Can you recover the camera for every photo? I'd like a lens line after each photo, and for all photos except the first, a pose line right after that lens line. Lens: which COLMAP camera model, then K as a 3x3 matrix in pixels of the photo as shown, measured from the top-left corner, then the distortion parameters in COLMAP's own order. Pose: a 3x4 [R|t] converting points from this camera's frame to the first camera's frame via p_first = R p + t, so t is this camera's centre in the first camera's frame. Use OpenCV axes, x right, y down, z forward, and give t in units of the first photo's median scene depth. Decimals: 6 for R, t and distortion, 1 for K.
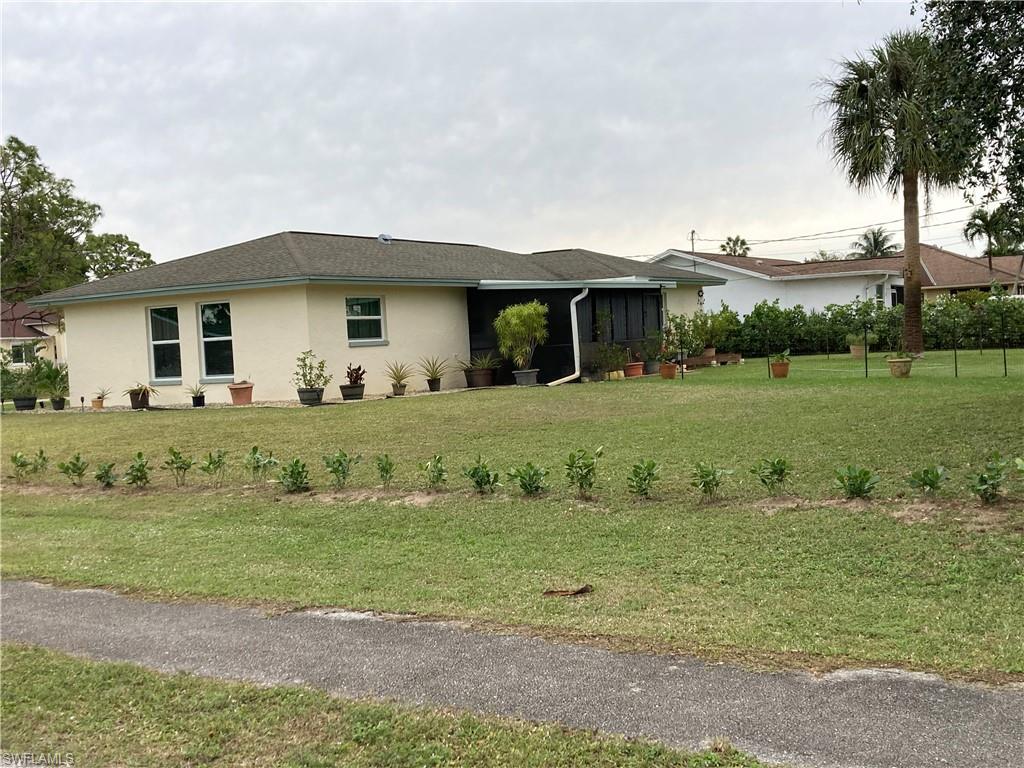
lens RADIAL K [[1262.7, 0, 511.0], [0, 1262.7, 385.2], [0, 0, 1]] dist [0.025419, 0.000000]
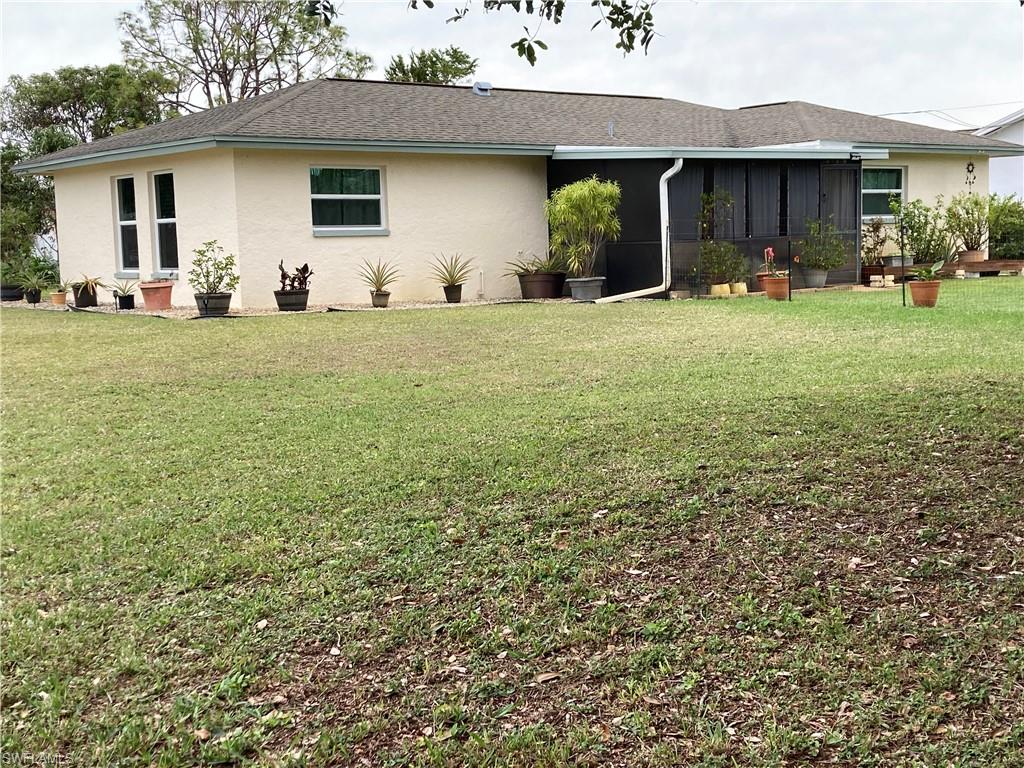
lens RADIAL K [[1421.3, 0, 514.4], [0, 1421.3, 384.5], [0, 0, 1]] dist [0.075494, 0.000000]
pose [[0.931296, 0.066343, -0.358172, 0.260417], [-0.037146, 0.995445, 0.087799, -0.020814], [0.362365, -0.068462, 0.929518, 0.259788]]
